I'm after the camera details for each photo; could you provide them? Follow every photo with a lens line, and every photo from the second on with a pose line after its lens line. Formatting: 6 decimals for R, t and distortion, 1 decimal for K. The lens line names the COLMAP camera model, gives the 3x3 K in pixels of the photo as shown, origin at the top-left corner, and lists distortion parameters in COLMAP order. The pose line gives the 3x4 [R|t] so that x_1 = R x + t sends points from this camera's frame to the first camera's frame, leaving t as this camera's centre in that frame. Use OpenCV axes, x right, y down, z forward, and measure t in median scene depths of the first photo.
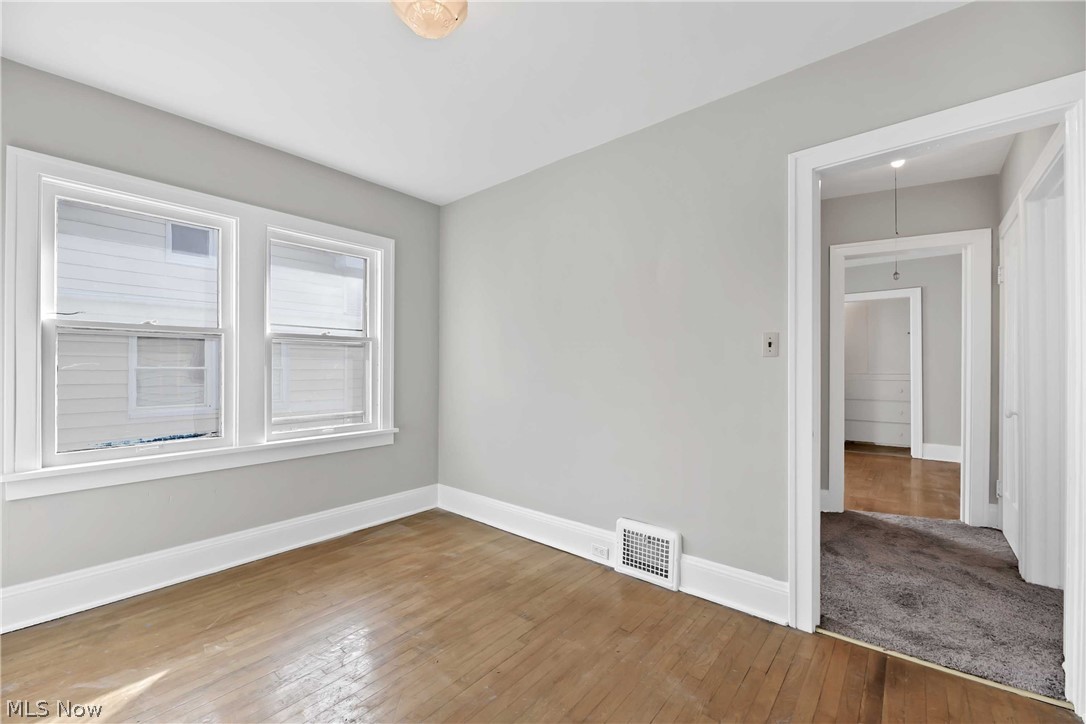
lens RADIAL K [[440.3, 0, 533.7], [0, 440.3, 363.9], [0, 0, 1]] dist [-0.001466, -0.000673]
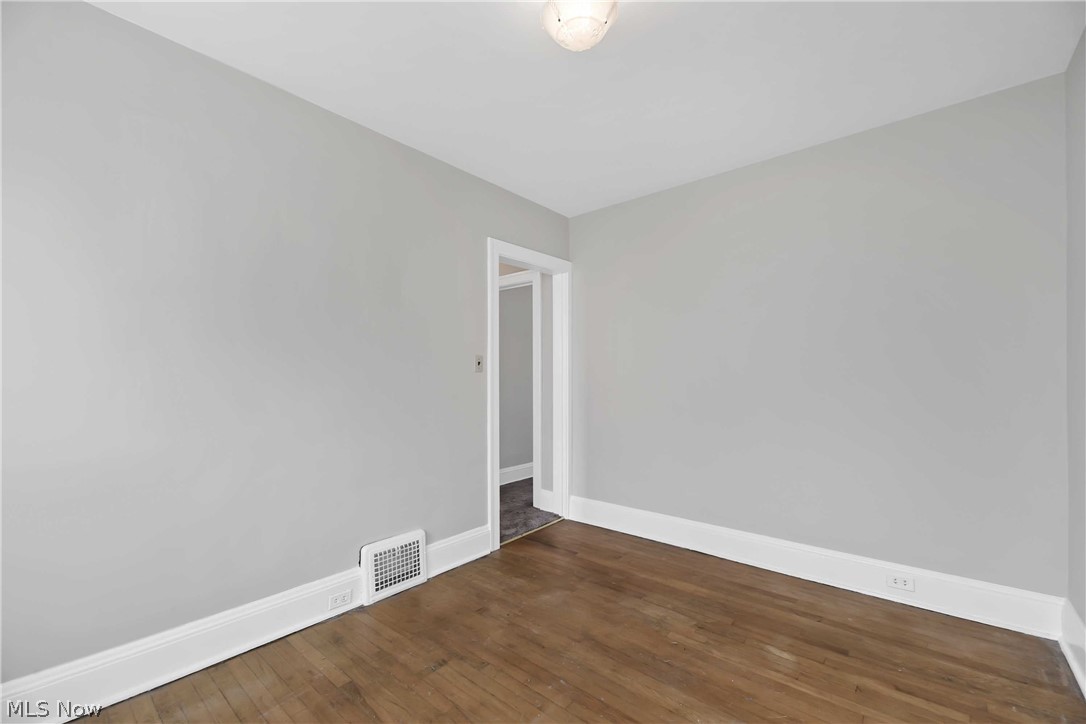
lens RADIAL K [[440.3, 0, 549.6], [0, 440.3, 370.1], [0, 0, 1]] dist [-0.001466, -0.000673]
pose [[0.005692, 0.014320, 0.999881, -0.840210], [-0.000436, 0.999897, -0.014317, -0.001937], [-0.999984, -0.000354, 0.005698, 0.720179]]
